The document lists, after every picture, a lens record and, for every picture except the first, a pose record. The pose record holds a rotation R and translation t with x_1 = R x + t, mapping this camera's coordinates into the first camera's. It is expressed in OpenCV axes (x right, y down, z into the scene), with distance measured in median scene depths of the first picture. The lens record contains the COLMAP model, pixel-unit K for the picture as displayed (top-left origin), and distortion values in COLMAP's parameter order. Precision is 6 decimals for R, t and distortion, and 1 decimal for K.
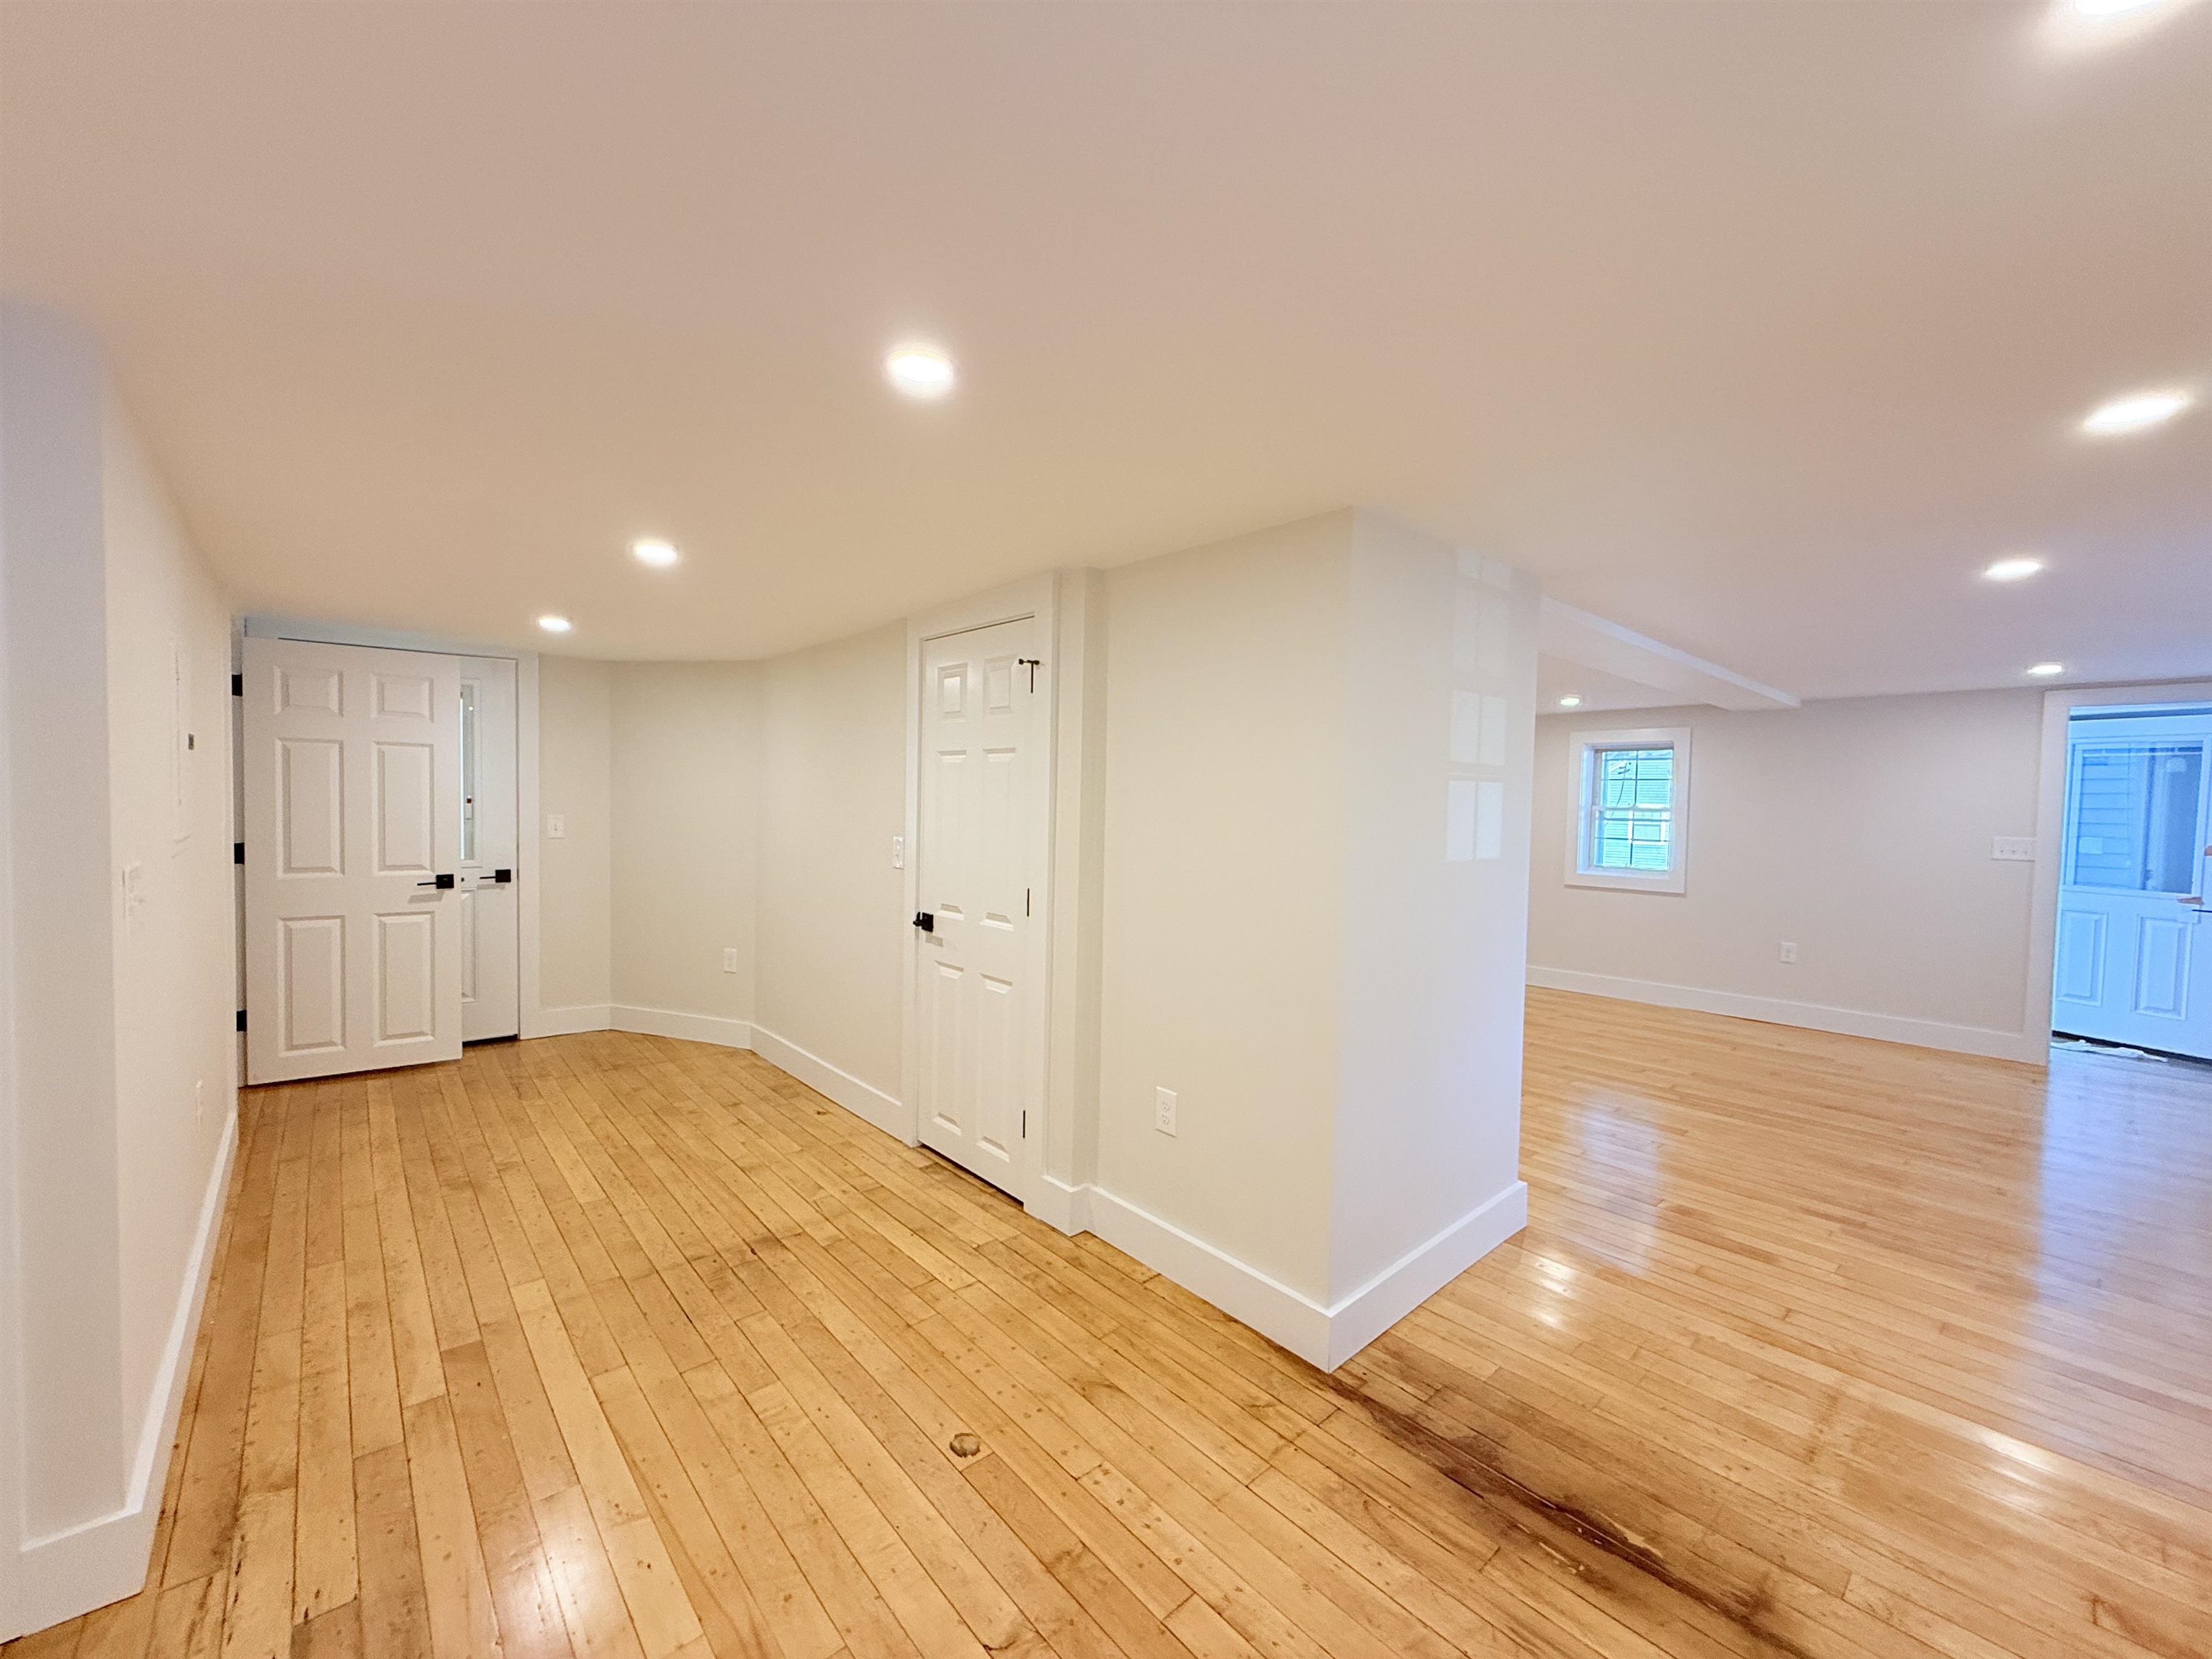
lens RADIAL K [[880.0, 0, 1110.6], [0, 880.0, 829.0], [0, 0, 1]] dist [0.000365, 0.000471]
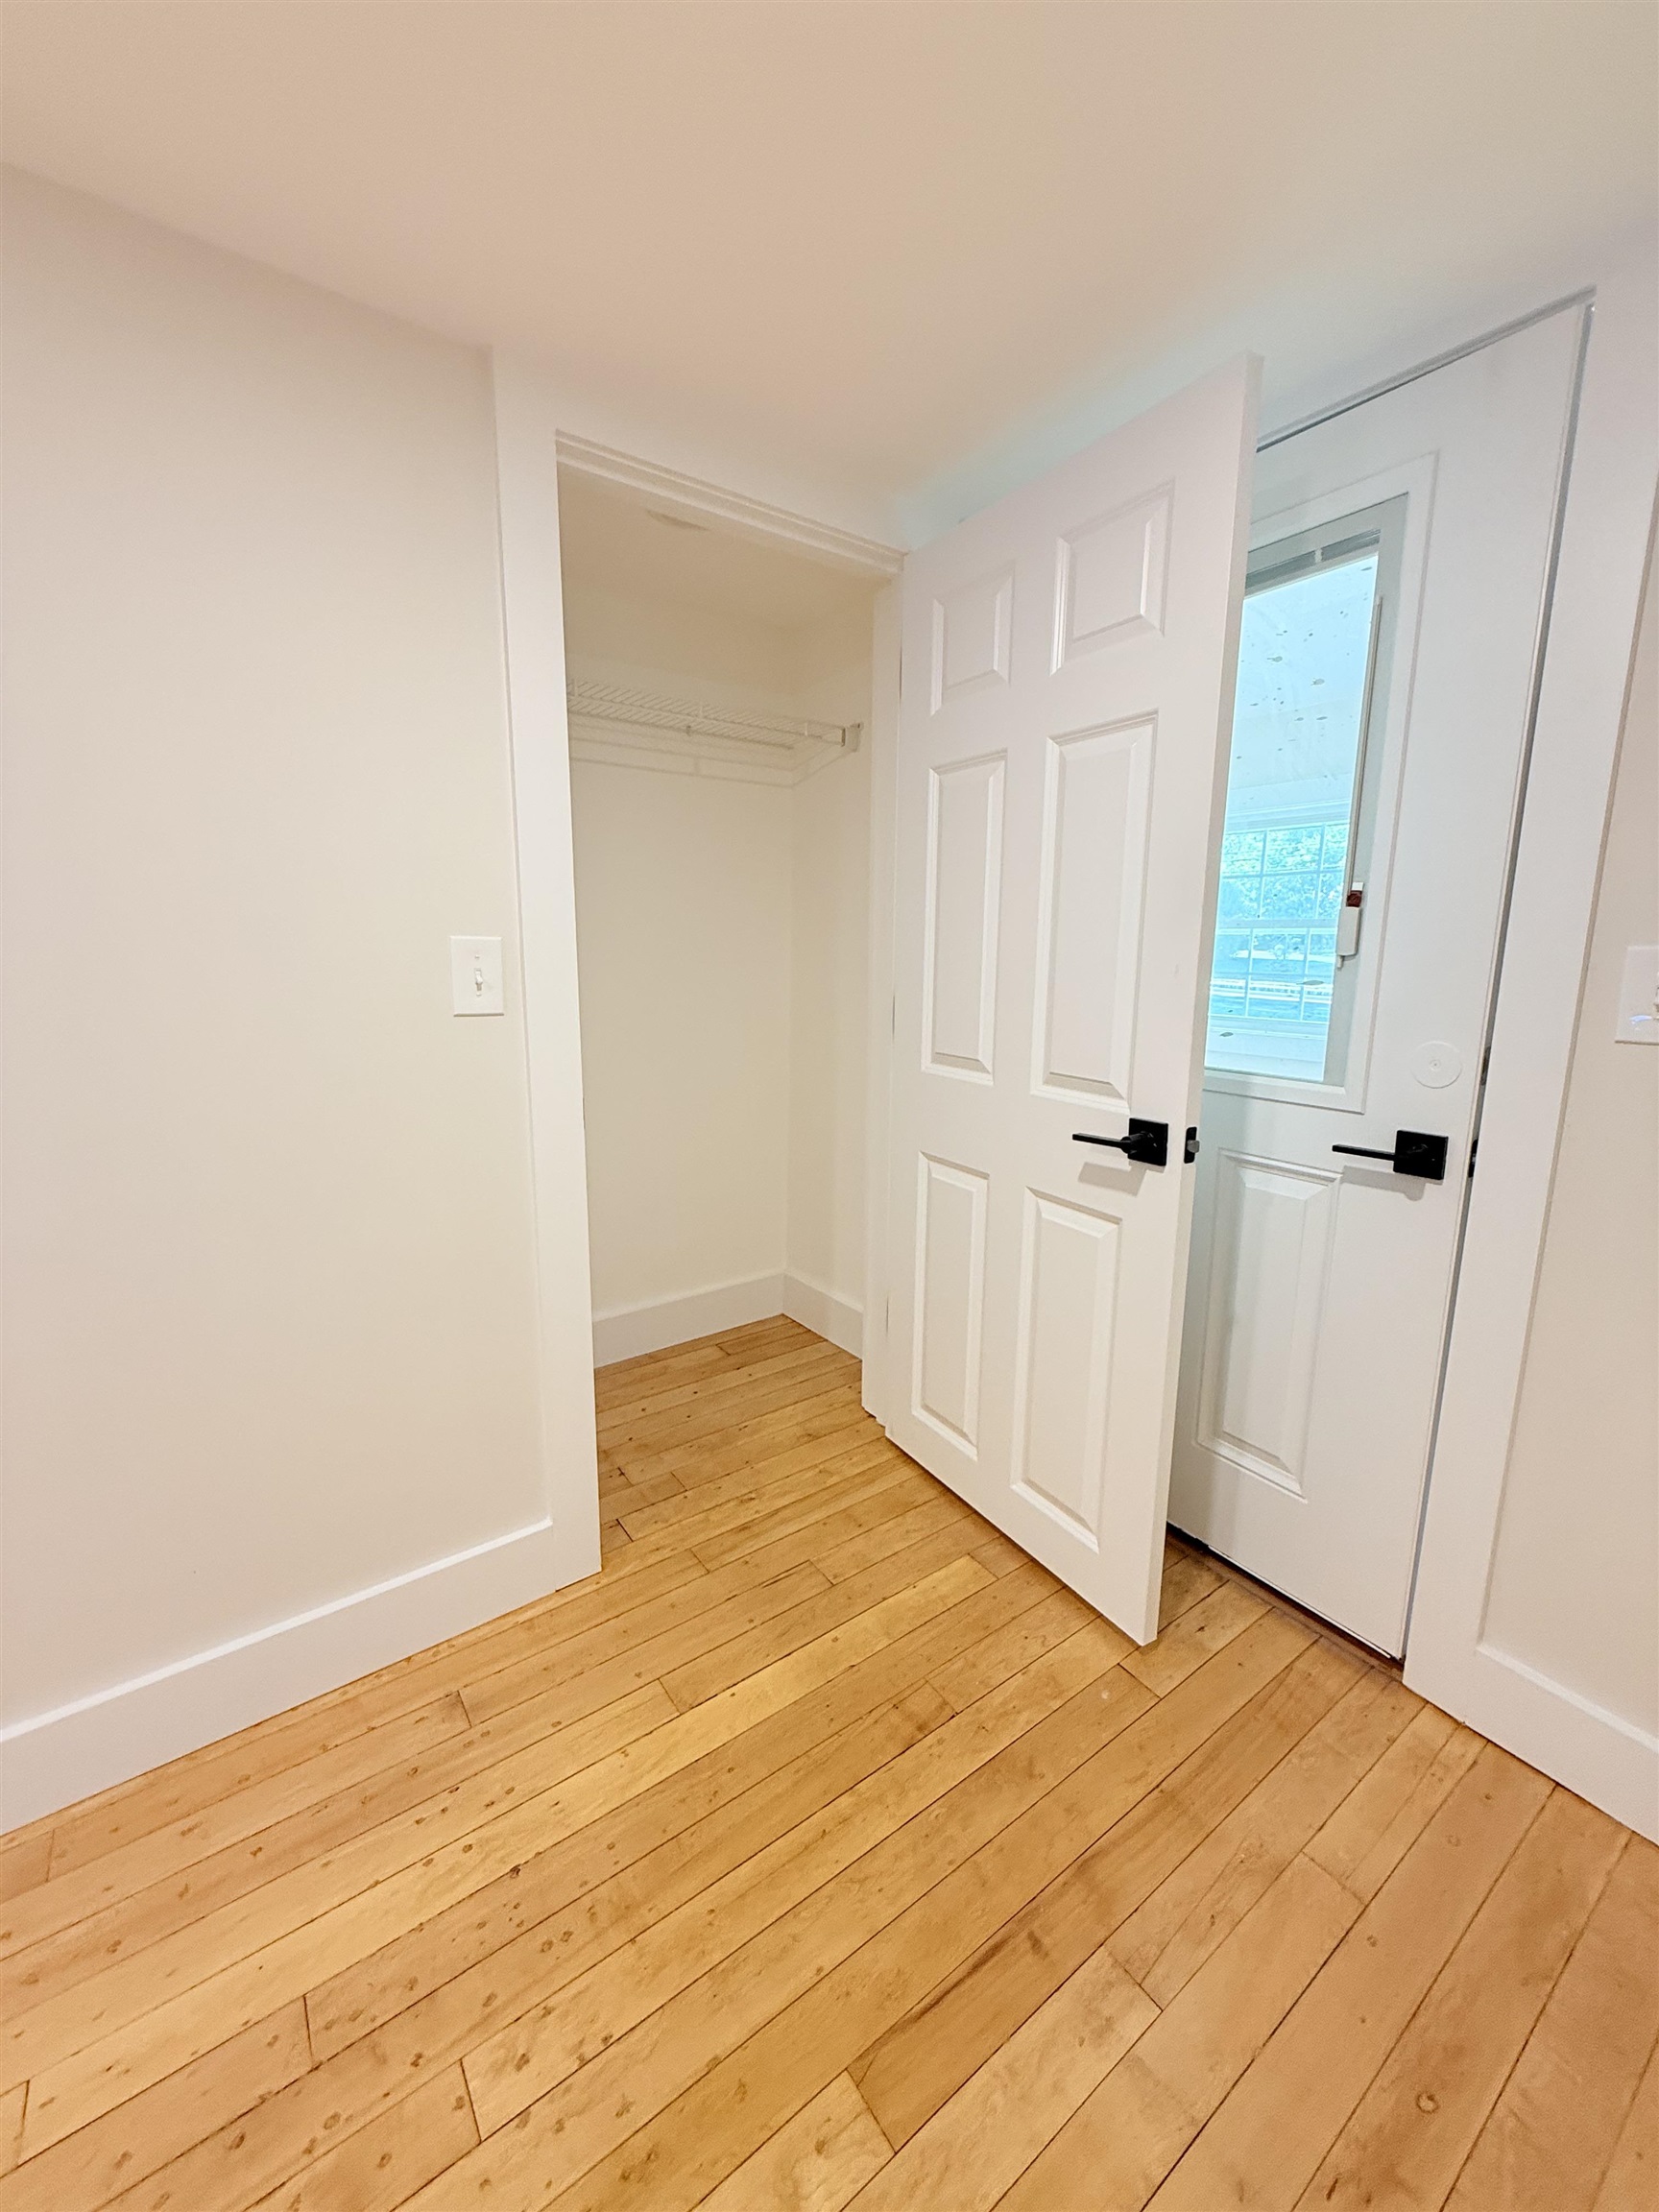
lens RADIAL K [[880.0, 0, 835.5], [0, 880.0, 1094.0], [0, 0, 1]] dist [0.000365, 0.000471]
pose [[-0.098644, 0.154093, -0.983120, -0.631316], [-0.041315, 0.986452, 0.158760, -0.008861], [0.994265, 0.056279, -0.090941, 1.366137]]
